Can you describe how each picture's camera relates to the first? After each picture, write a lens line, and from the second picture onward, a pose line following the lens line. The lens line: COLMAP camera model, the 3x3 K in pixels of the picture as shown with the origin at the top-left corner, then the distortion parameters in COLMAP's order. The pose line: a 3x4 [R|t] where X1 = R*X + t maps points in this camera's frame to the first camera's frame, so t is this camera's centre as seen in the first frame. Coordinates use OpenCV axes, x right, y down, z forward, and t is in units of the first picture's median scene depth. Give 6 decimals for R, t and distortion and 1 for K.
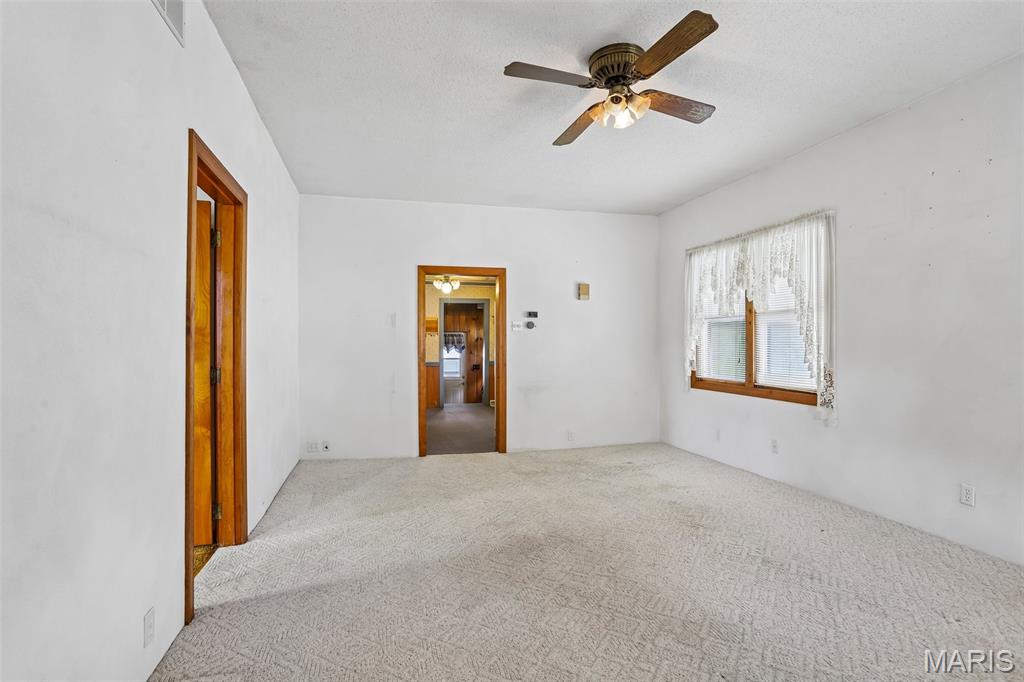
lens RADIAL K [[523.6, 0, 501.8], [0, 523.6, 343.0], [0, 0, 1]] dist [-0.038055, 0.004829]
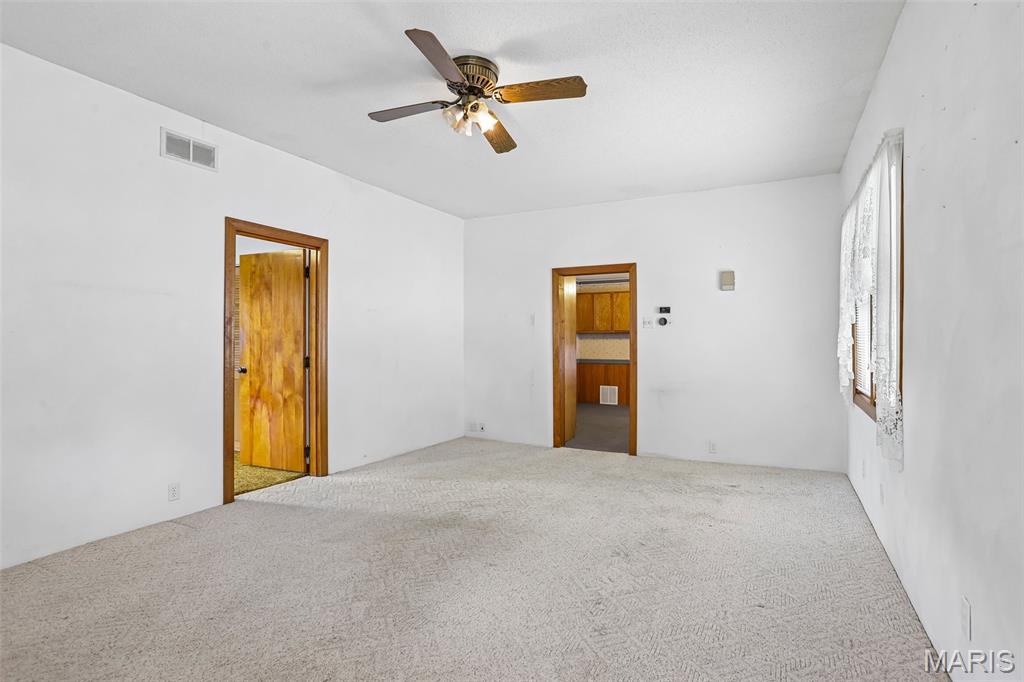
lens RADIAL K [[523.6, 0, 501.8], [0, 523.6, 337.9], [0, 0, 1]] dist [-0.038055, 0.004829]
pose [[0.738920, -0.002986, -0.673787, 0.465918], [0.000073, 0.999991, -0.004352, -0.001529], [0.673793, 0.003167, 0.738913, 0.129554]]
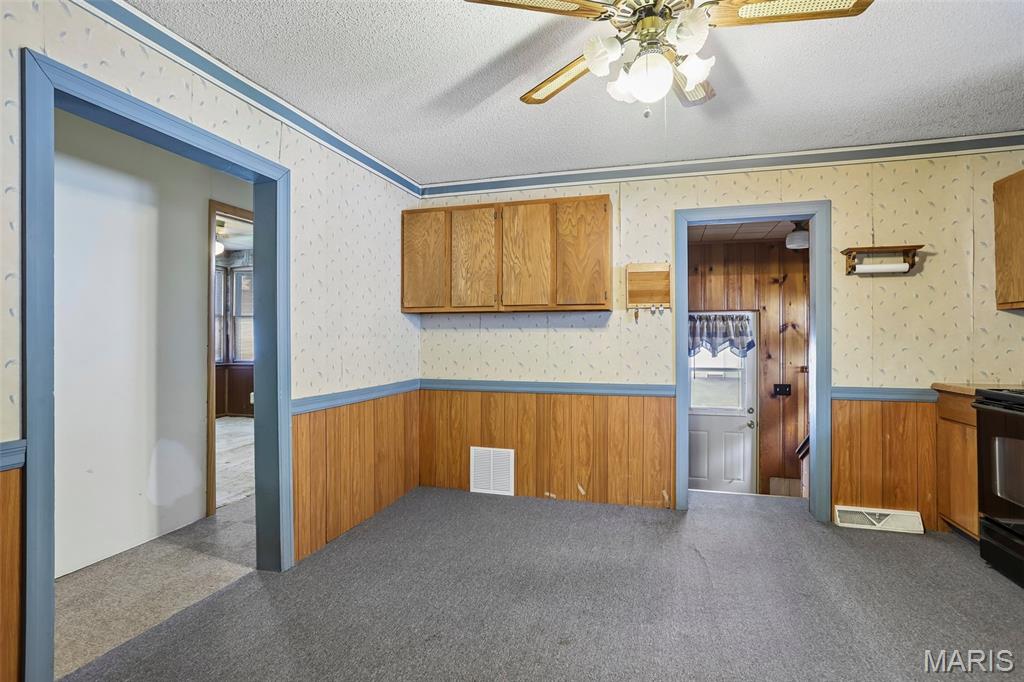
lens RADIAL K [[523.6, 0, 509.3], [0, 523.6, 333.7], [0, 0, 1]] dist [-0.038055, 0.004829]
pose [[0.869240, -0.006334, -0.494350, -0.066450], [0.000755, 0.999934, -0.011485, 0.007906], [0.494390, 0.009610, 0.869187, 1.040082]]
